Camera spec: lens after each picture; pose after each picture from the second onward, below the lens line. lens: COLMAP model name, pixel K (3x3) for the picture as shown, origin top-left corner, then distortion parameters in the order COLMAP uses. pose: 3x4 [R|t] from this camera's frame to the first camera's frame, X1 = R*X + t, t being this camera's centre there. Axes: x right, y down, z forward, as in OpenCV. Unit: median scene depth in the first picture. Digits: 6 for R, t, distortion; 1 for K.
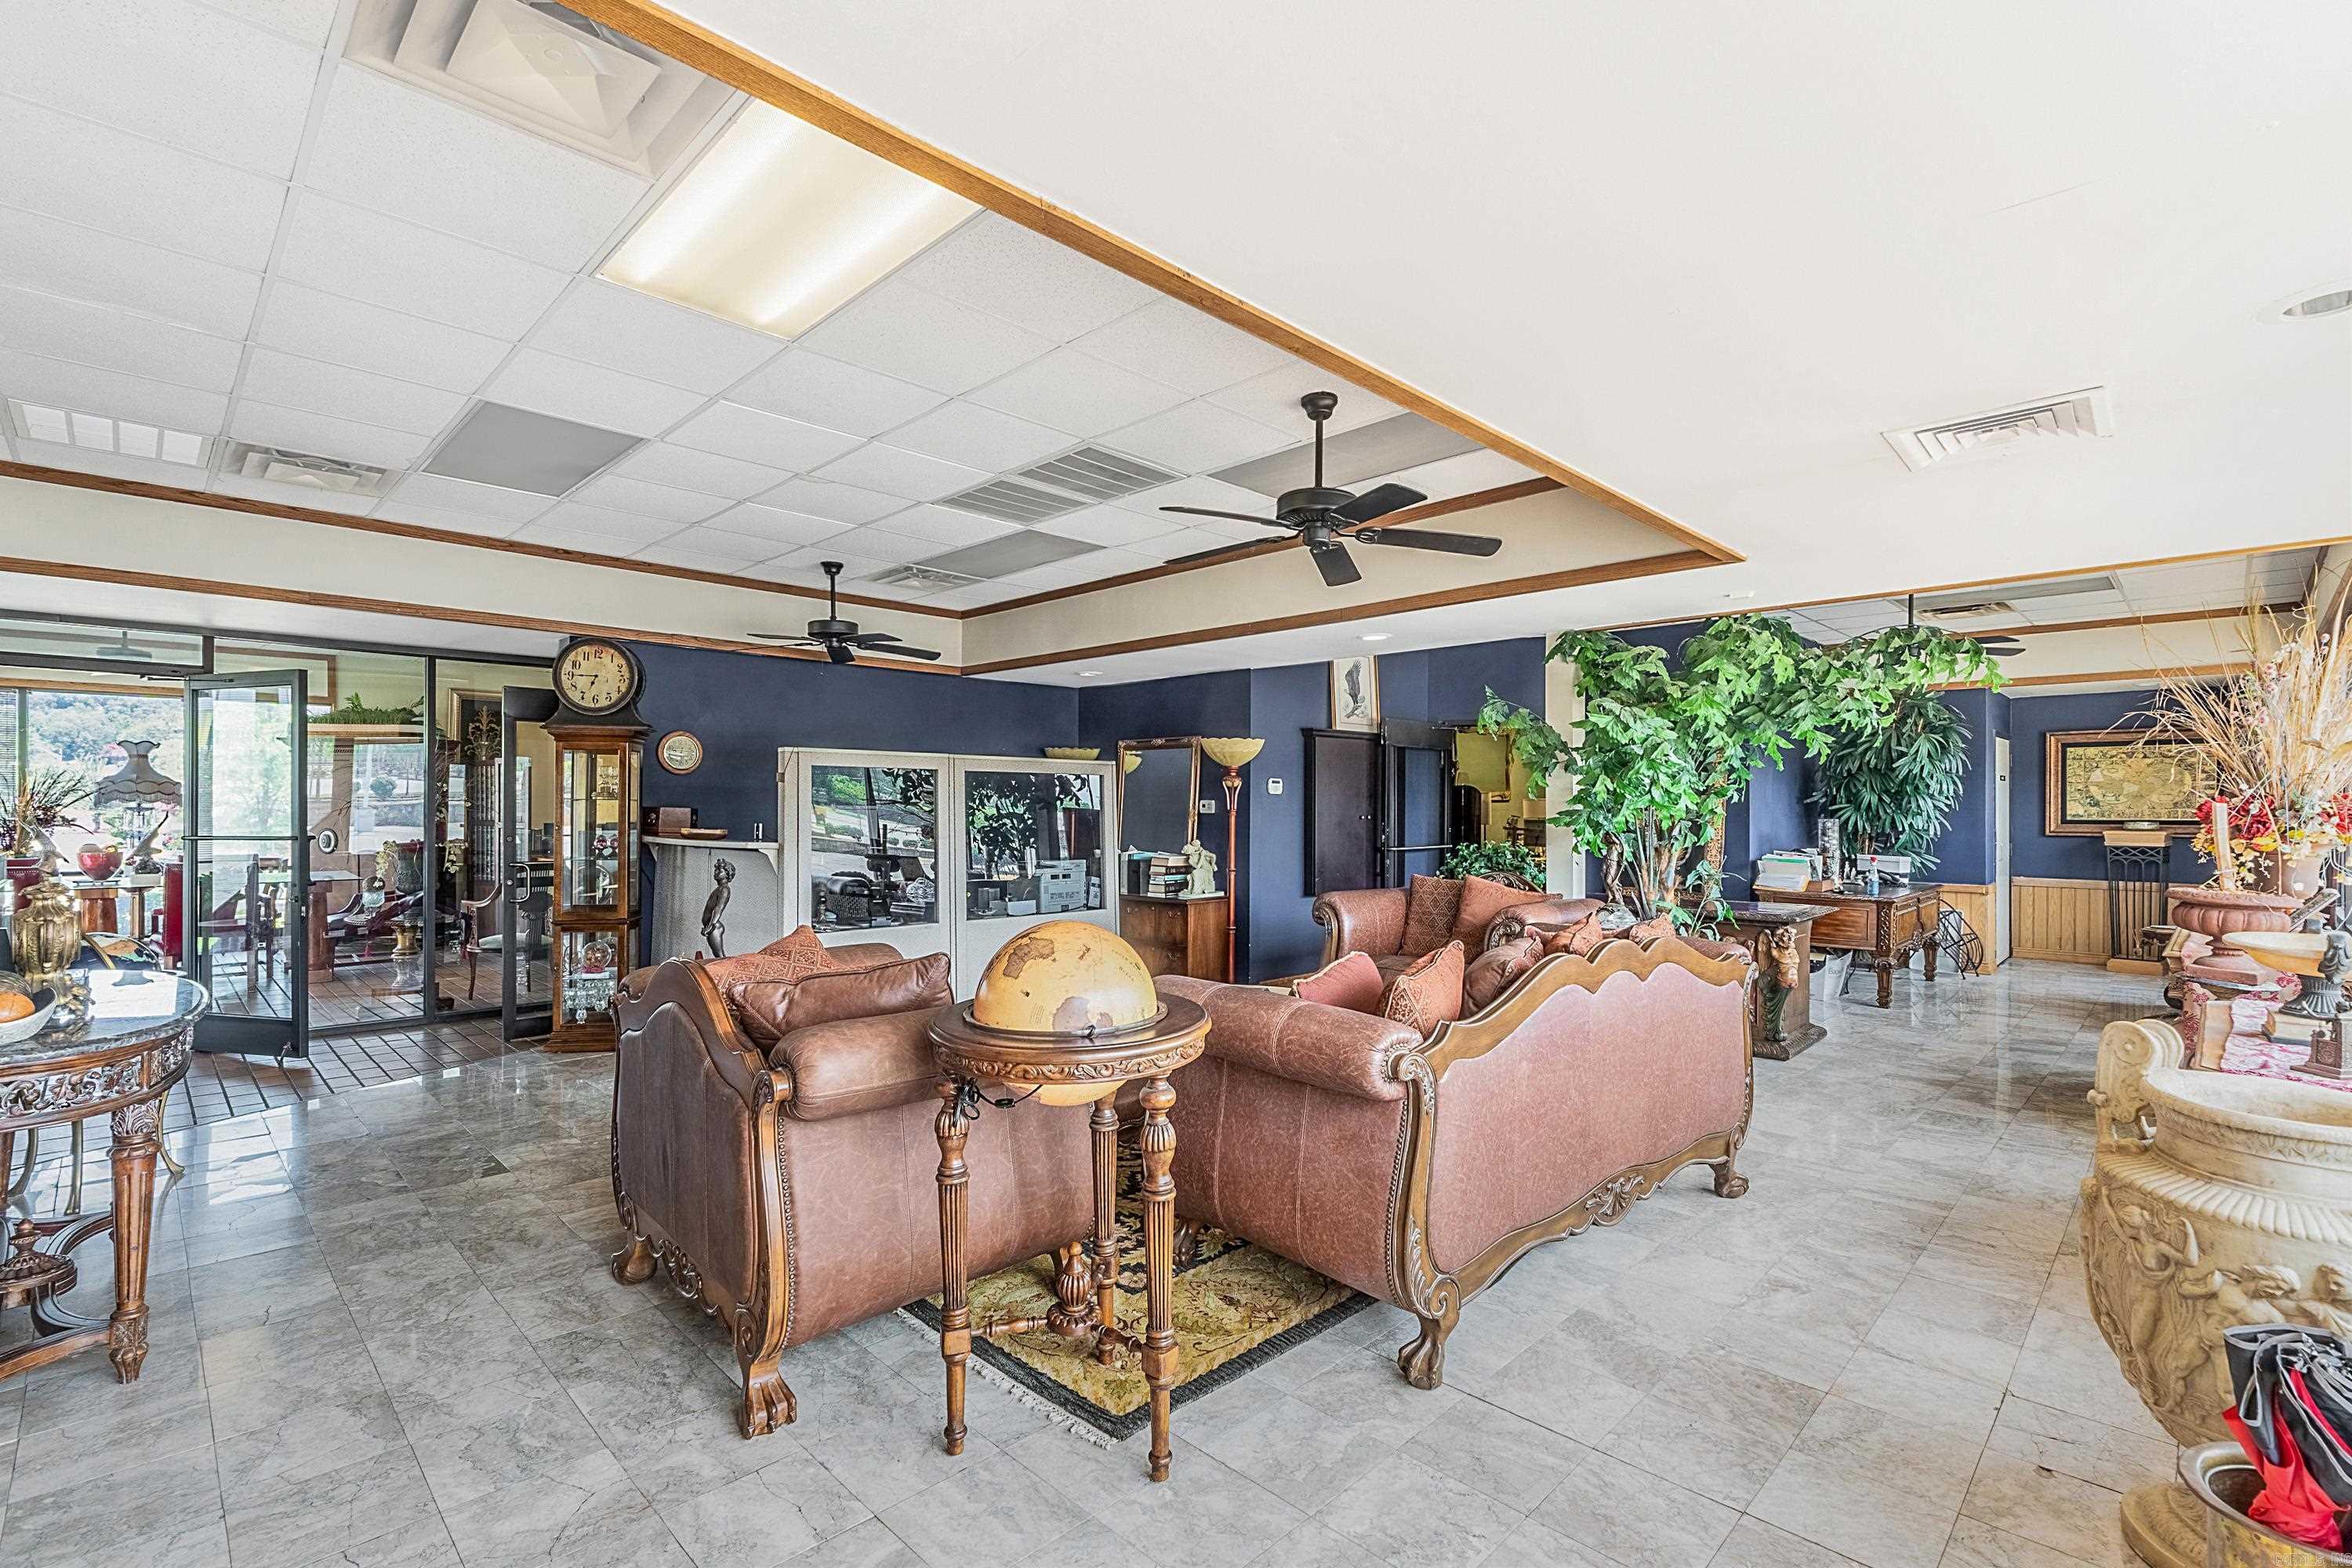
lens RADIAL K [[1067.3, 0, 1157.4], [0, 1067.3, 833.8], [0, 0, 1]] dist [-0.013782, -0.000232]
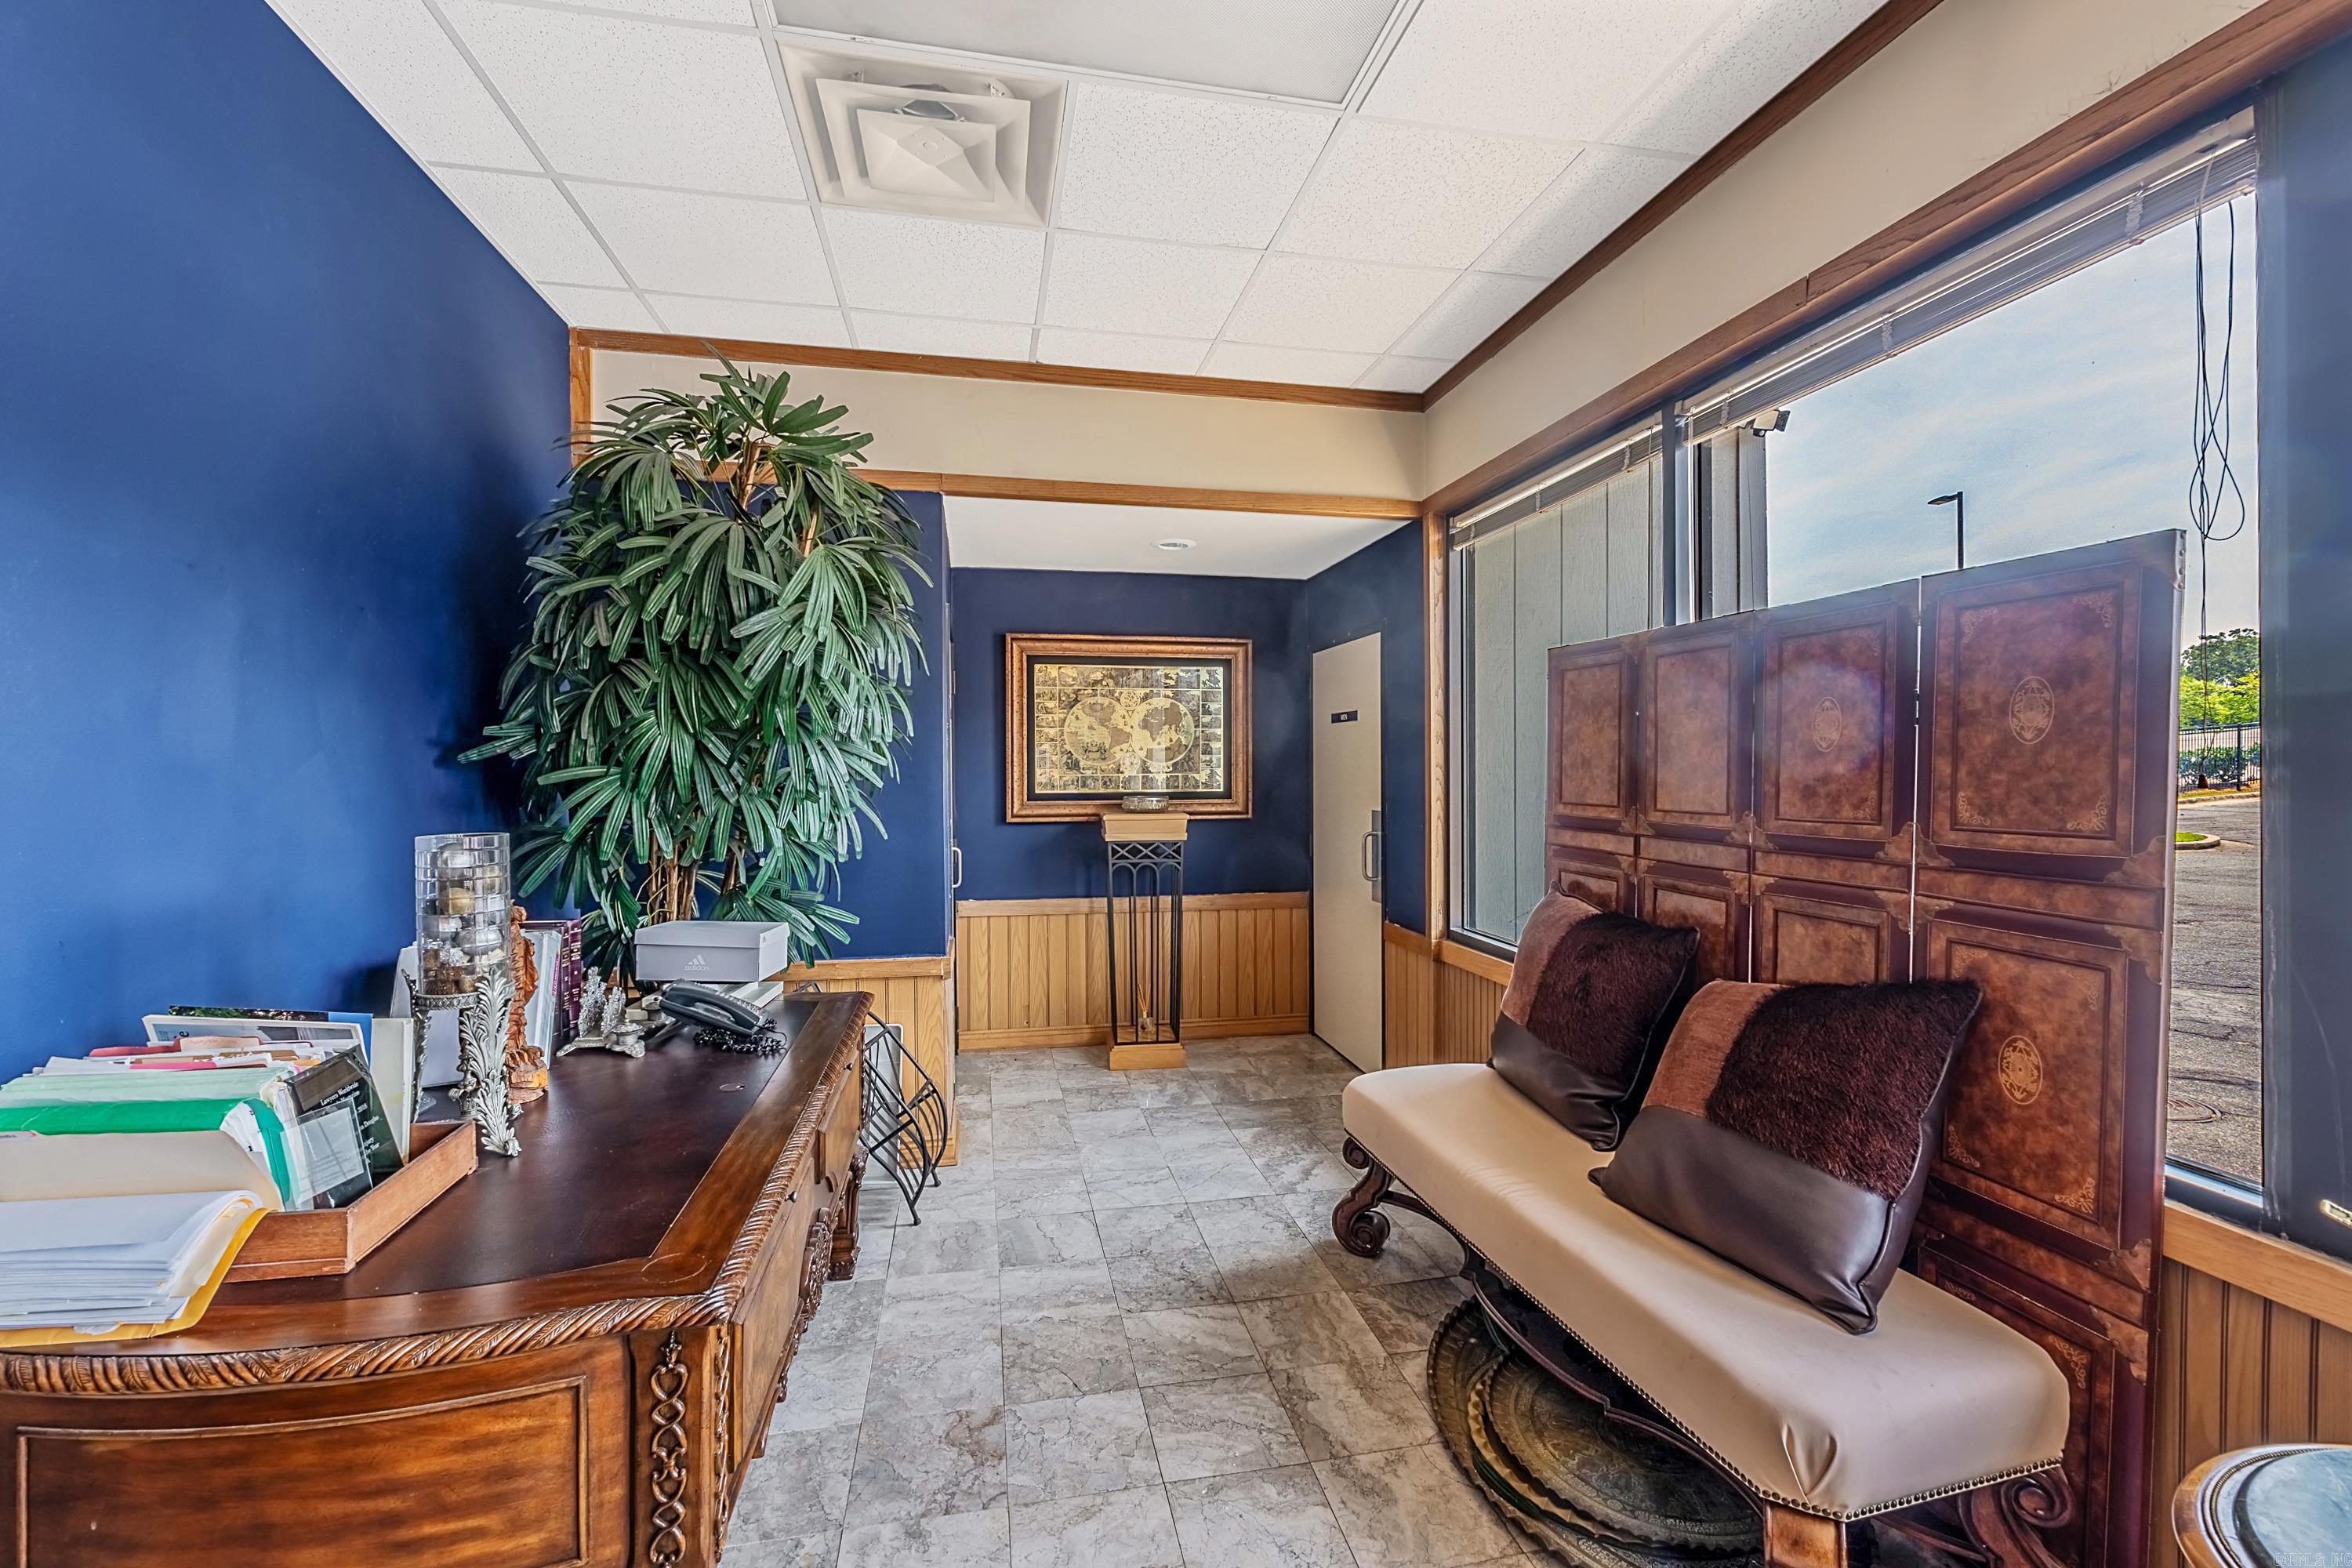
lens RADIAL K [[990.1, 0, 1177.6], [0, 990.1, 757.3], [0, 0, 1]] dist [-0.002387, -0.000131]
pose [[0.543221, 0.008684, 0.839545, 0.504616], [0.018115, 0.999593, -0.022061, -0.021127], [-0.839395, 0.027192, 0.542842, 0.711483]]
